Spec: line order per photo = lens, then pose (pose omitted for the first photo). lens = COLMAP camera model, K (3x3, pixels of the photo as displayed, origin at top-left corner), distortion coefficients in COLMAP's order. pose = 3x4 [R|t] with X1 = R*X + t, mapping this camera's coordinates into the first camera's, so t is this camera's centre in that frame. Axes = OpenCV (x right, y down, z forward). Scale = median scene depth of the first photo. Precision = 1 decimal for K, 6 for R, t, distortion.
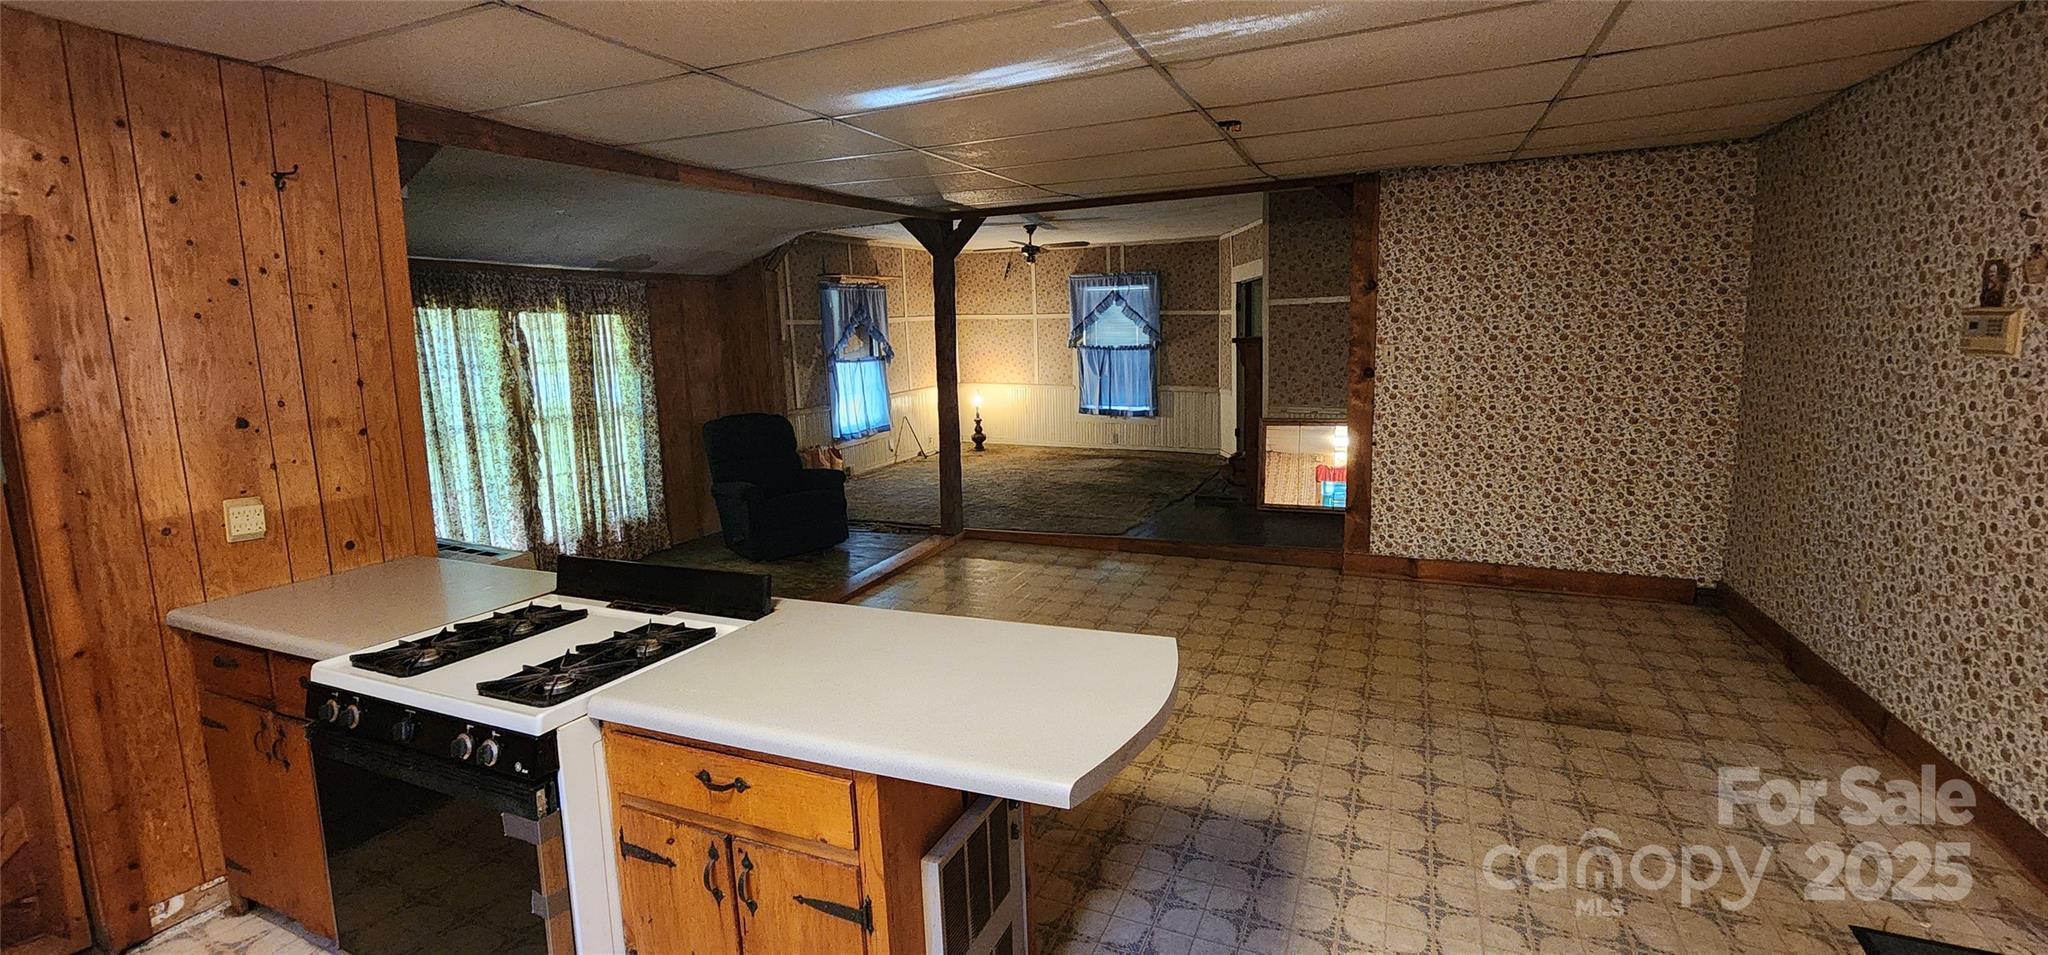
lens RADIAL K [[848.8, 0, 1019.6], [0, 848.8, 482.2], [0, 0, 1]] dist [0.000108, -0.000790]
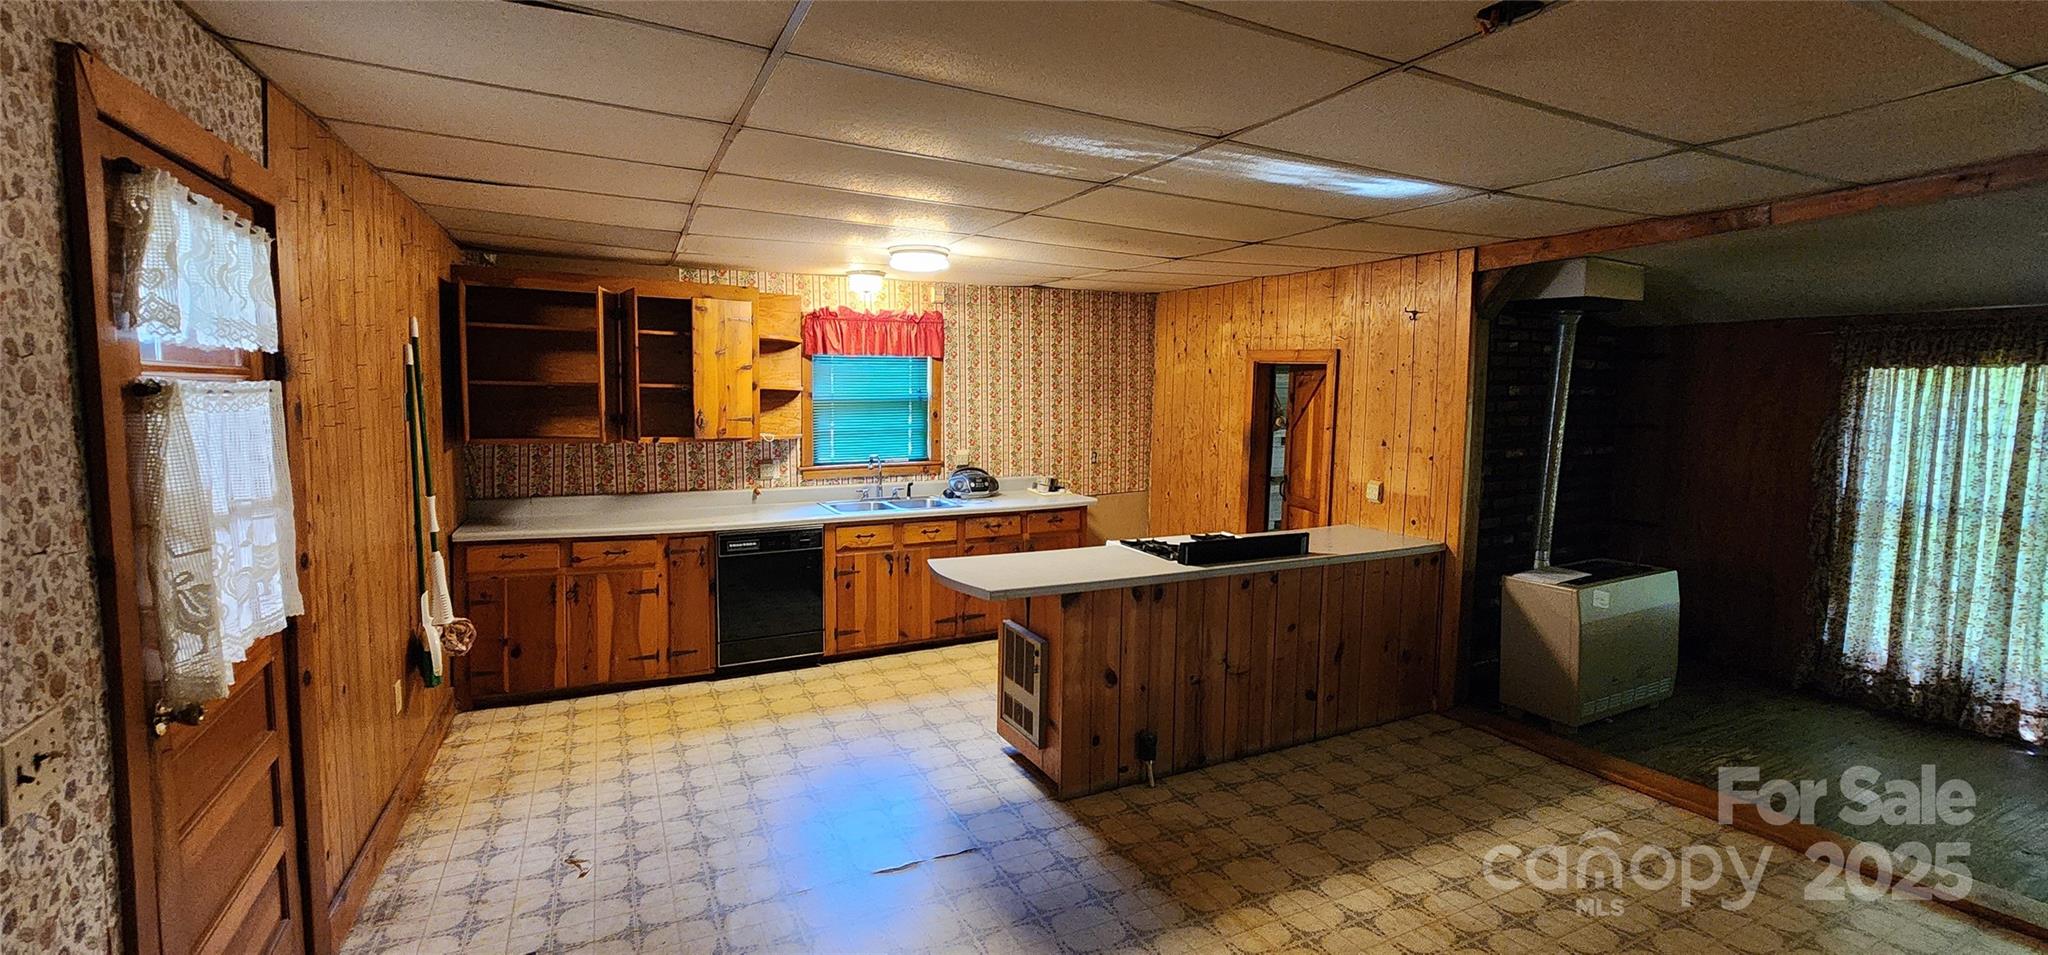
lens RADIAL K [[848.8, 0, 1019.6], [0, 848.8, 482.2], [0, 0, 1]] dist [0.000108, -0.000790]
pose [[-0.623695, 0.102130, -0.774967, 1.036635], [-0.123583, 0.966075, 0.226775, -0.301216], [0.771837, 0.237211, -0.589915, 1.431477]]
